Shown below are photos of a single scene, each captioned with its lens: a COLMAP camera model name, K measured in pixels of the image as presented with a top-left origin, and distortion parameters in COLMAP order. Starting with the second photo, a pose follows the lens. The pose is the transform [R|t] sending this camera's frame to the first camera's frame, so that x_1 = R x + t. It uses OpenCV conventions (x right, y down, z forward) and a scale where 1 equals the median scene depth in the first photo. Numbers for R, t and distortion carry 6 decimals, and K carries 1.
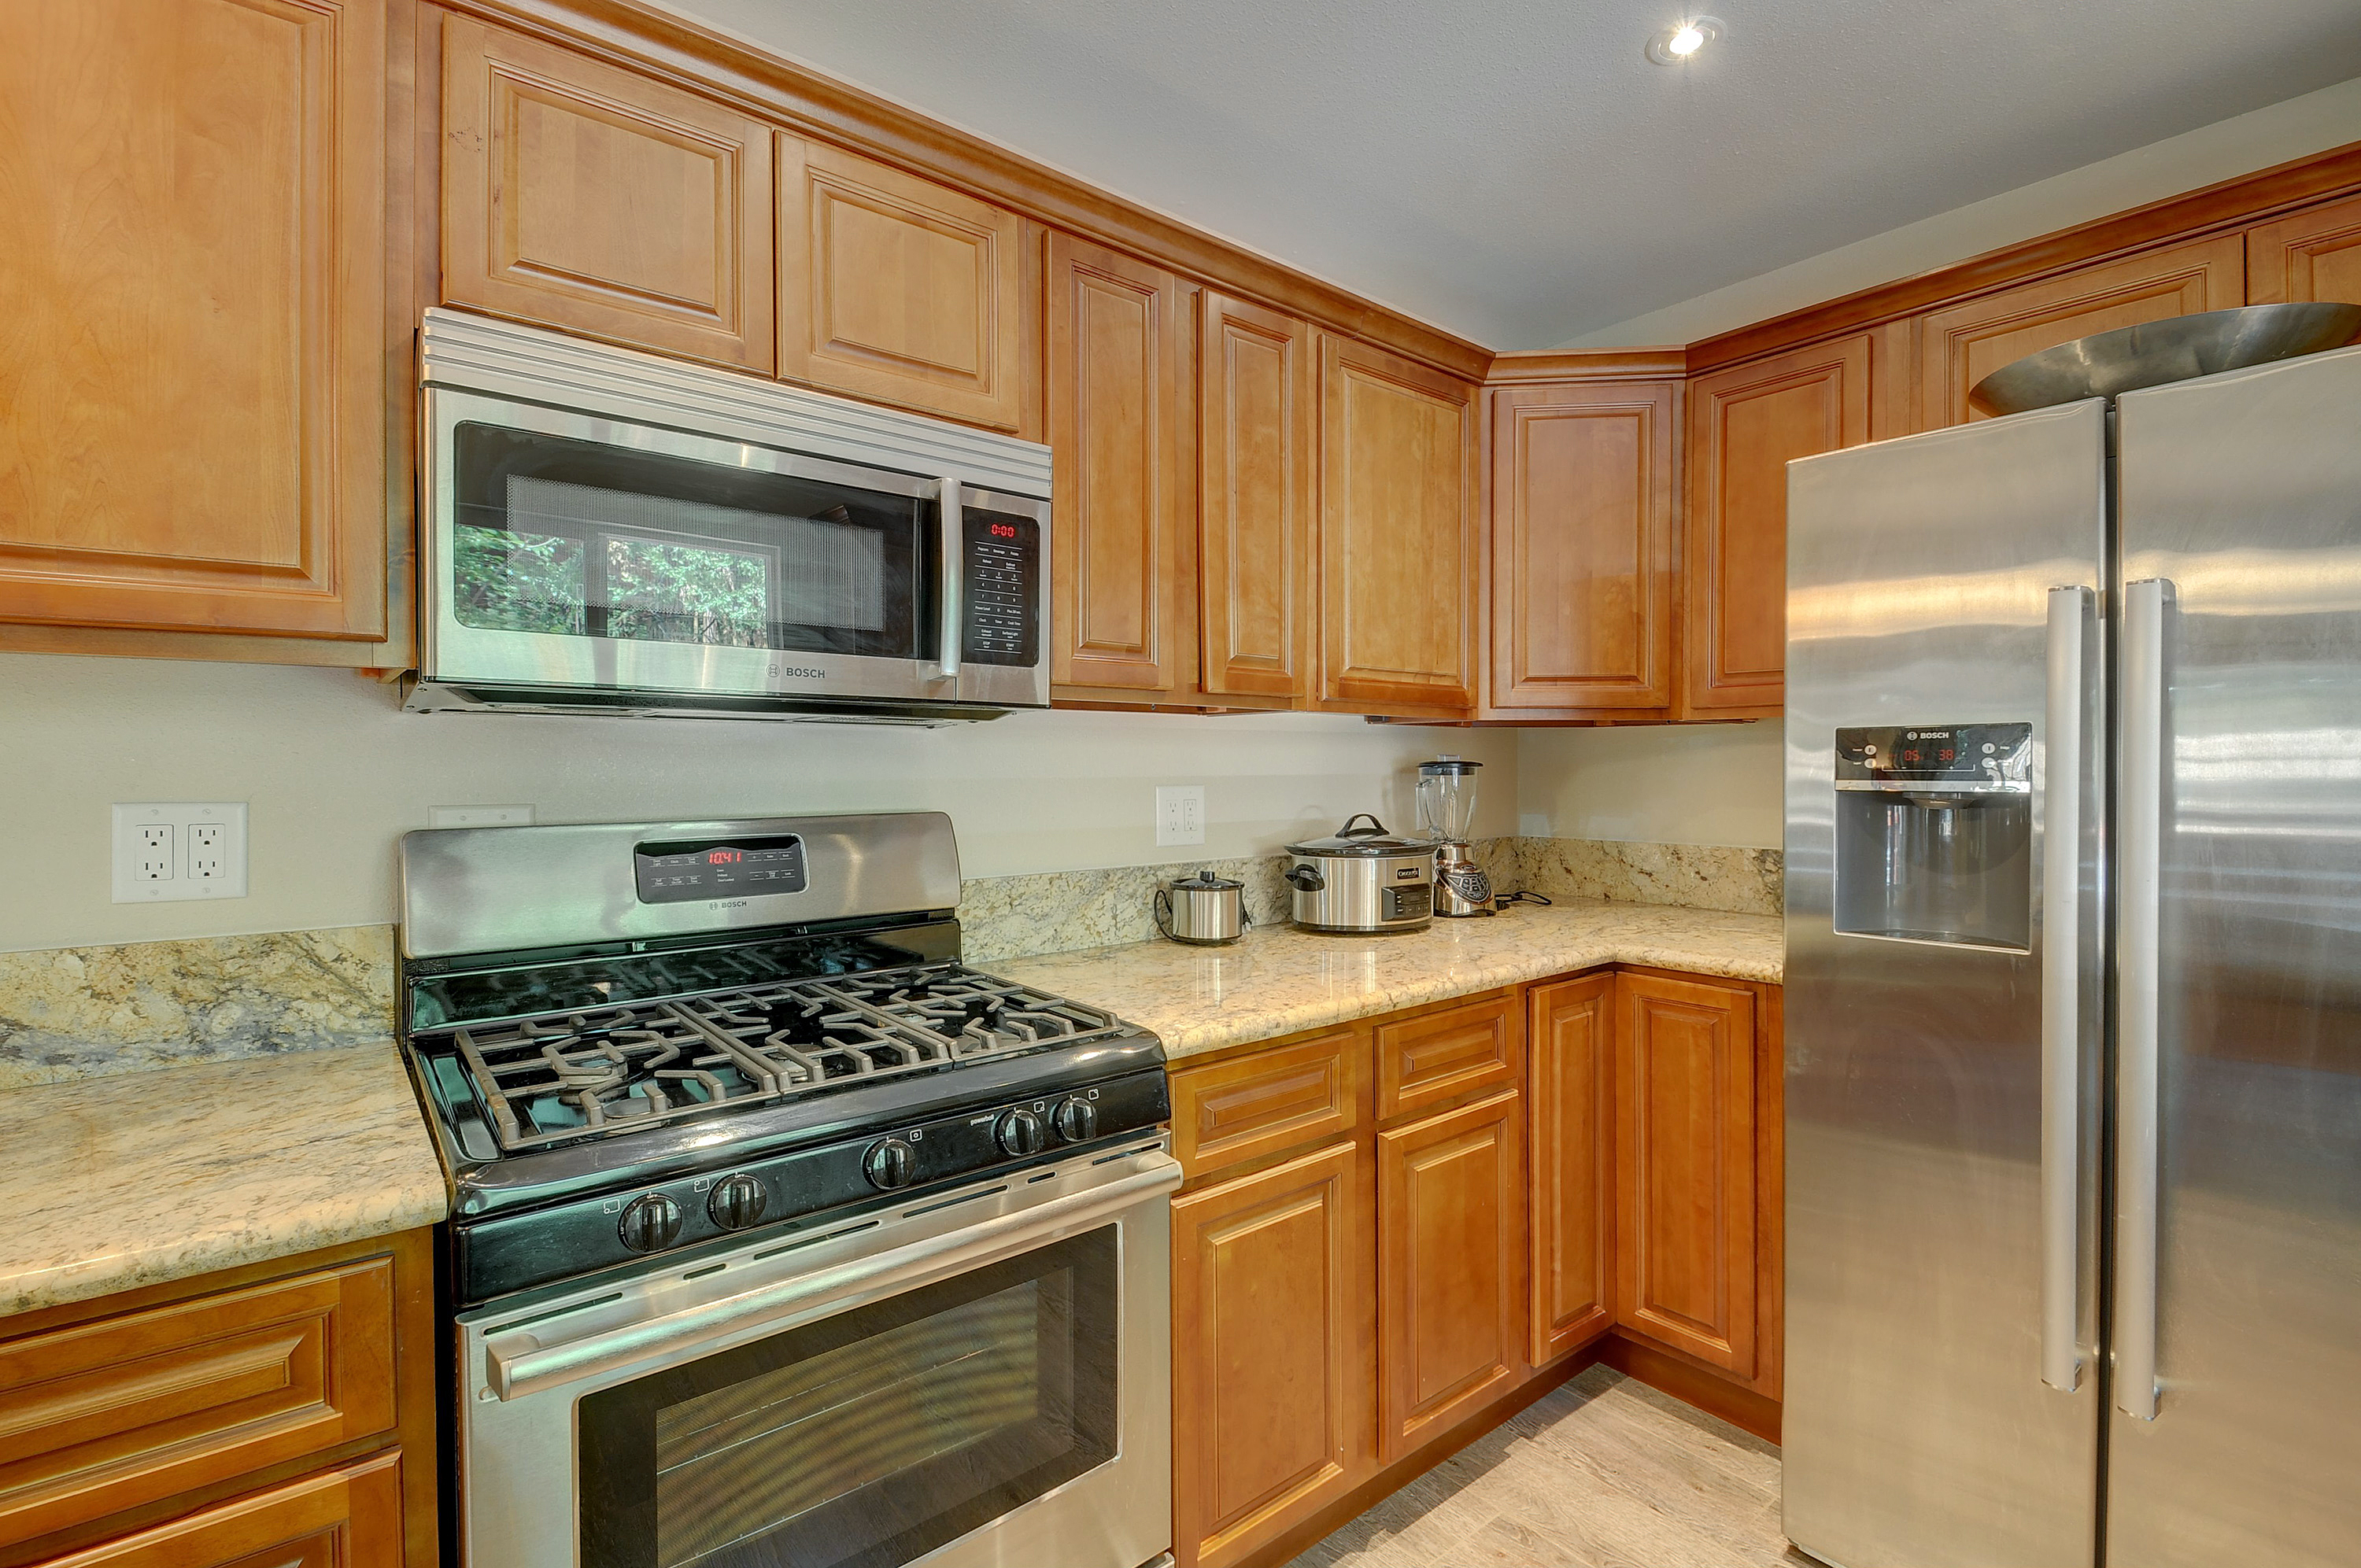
lens RADIAL K [[1017.9, 0, 1180.5], [0, 1017.9, 784.0], [0, 0, 1]] dist [0.001260, -0.006003]
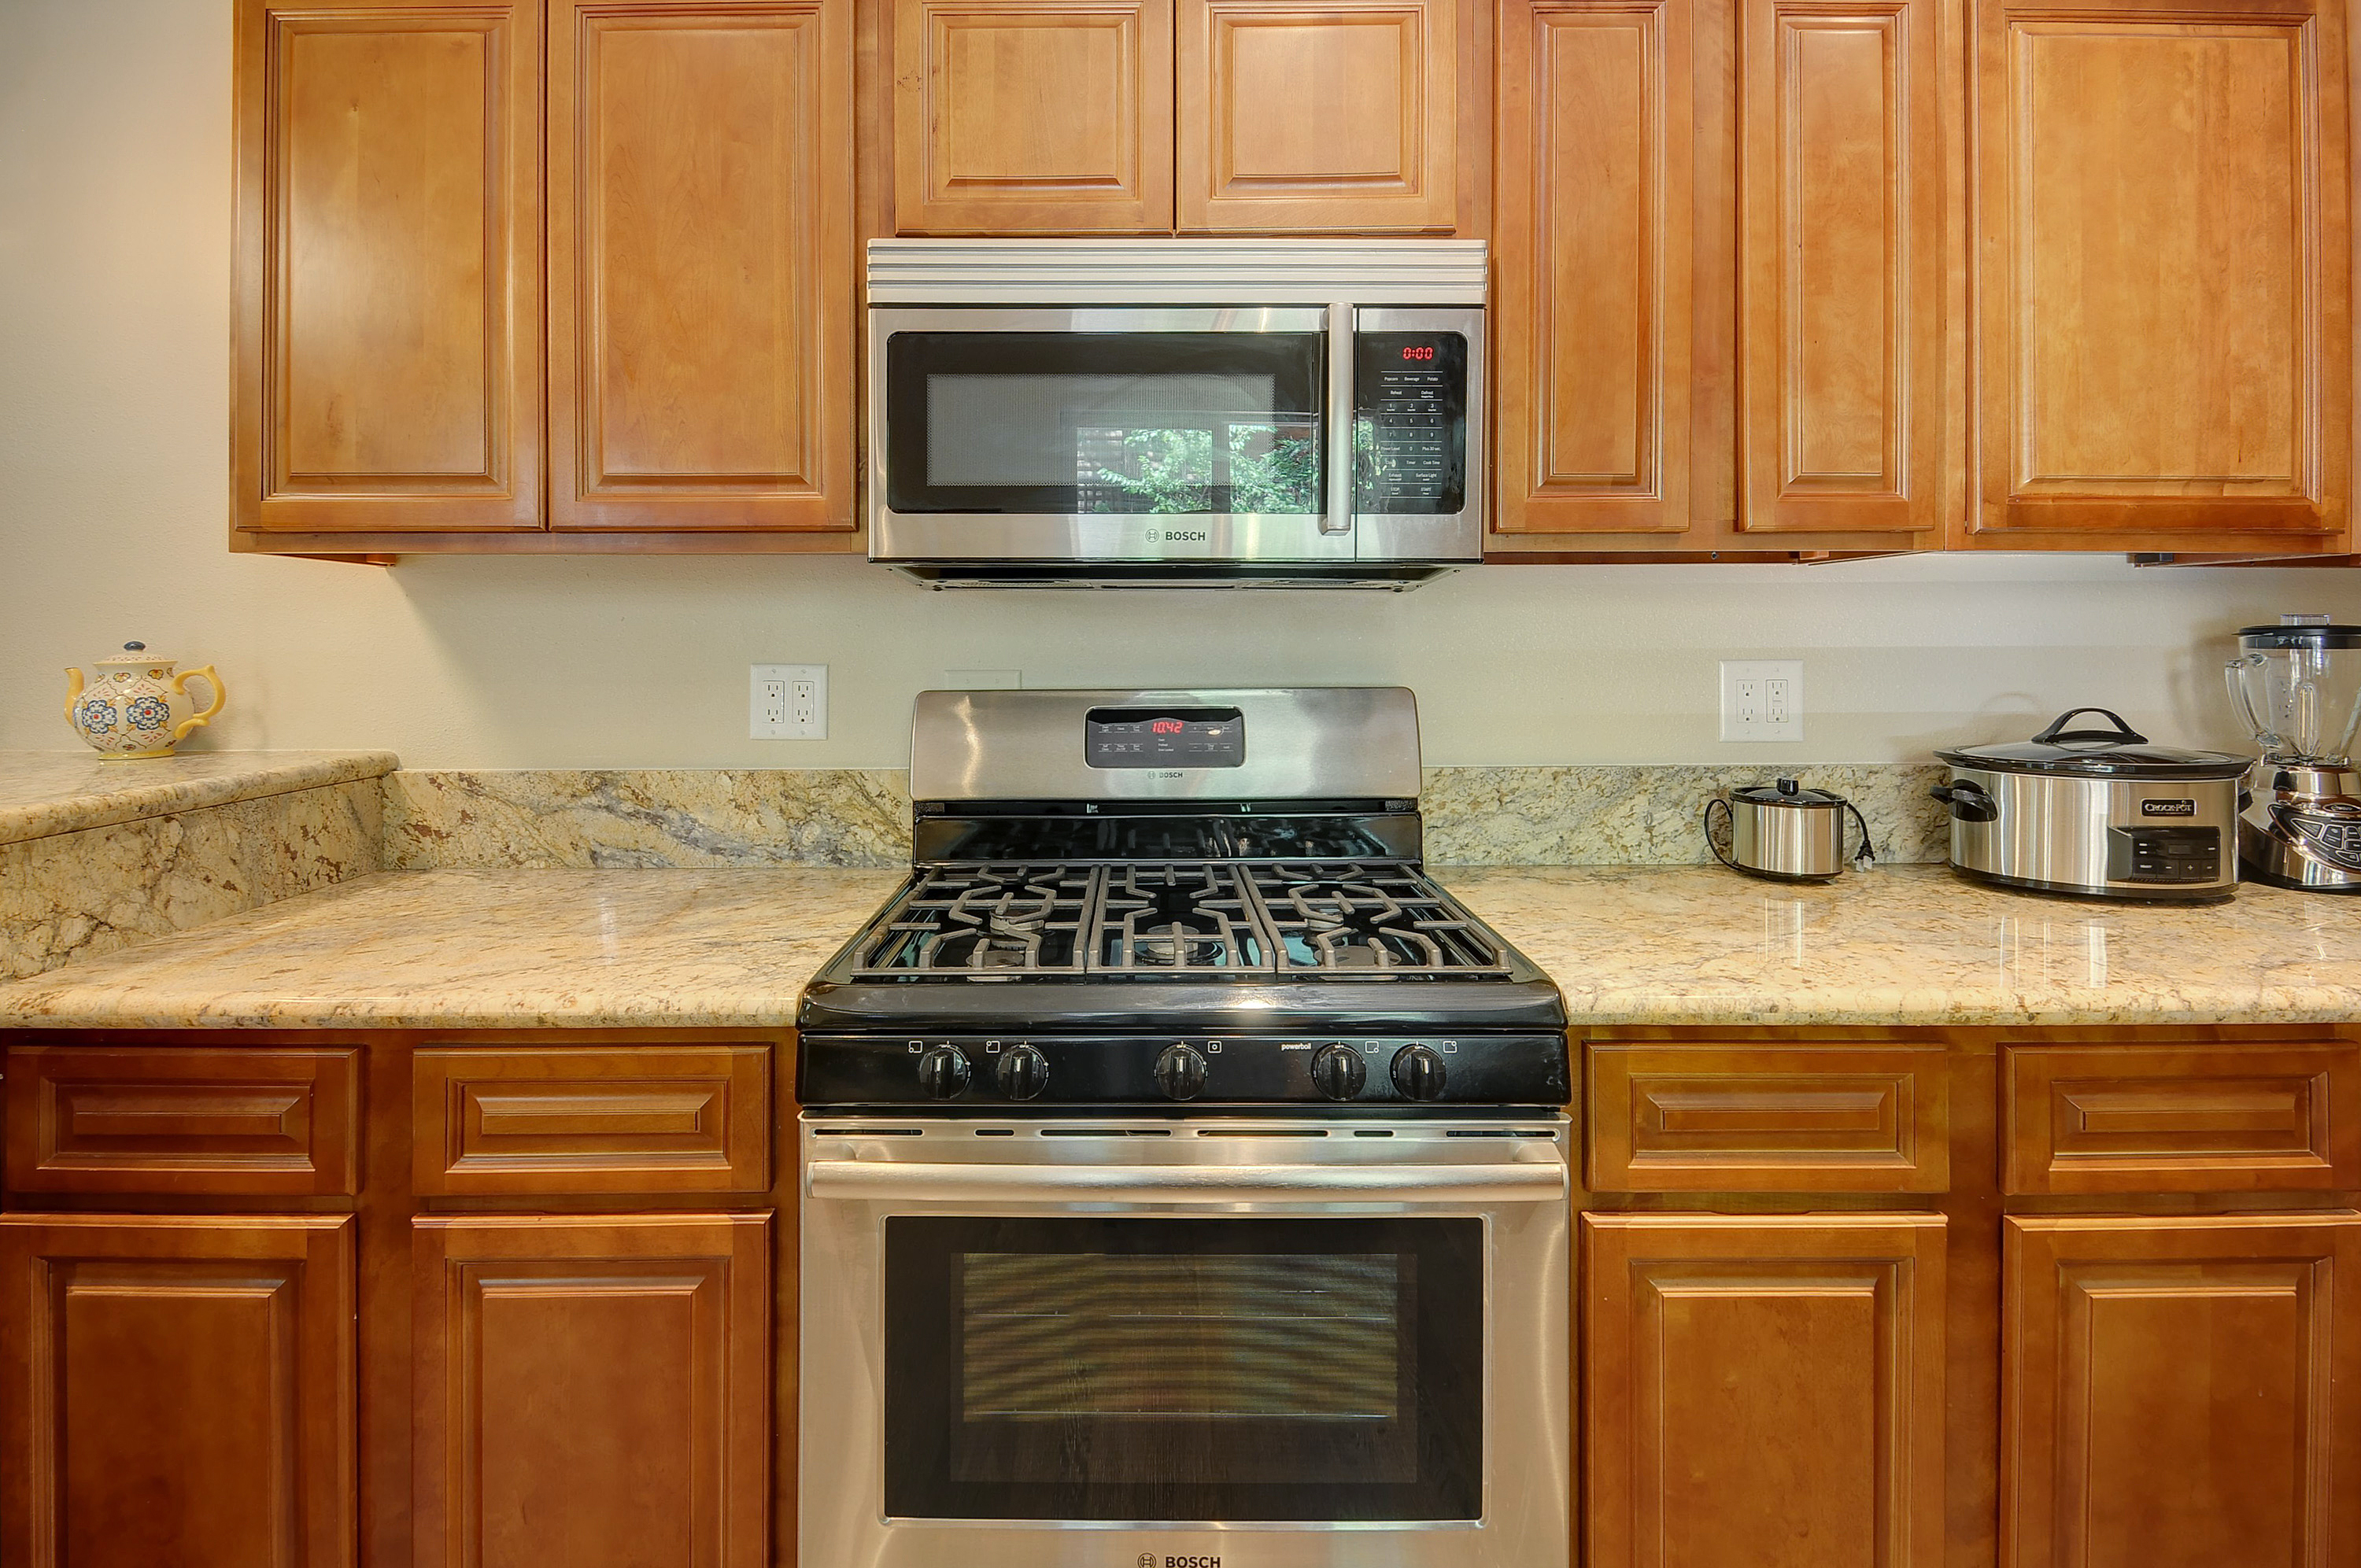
lens RADIAL K [[1104.1, 0, 1177.3], [0, 1104.1, 657.1], [0, 0, 1]] dist [0.000537, -0.000821]
pose [[0.790334, 0.009855, -0.612597, 0.182854], [-0.009227, 0.999949, 0.004182, -0.000400], [0.612607, 0.002347, 0.790384, 0.127685]]
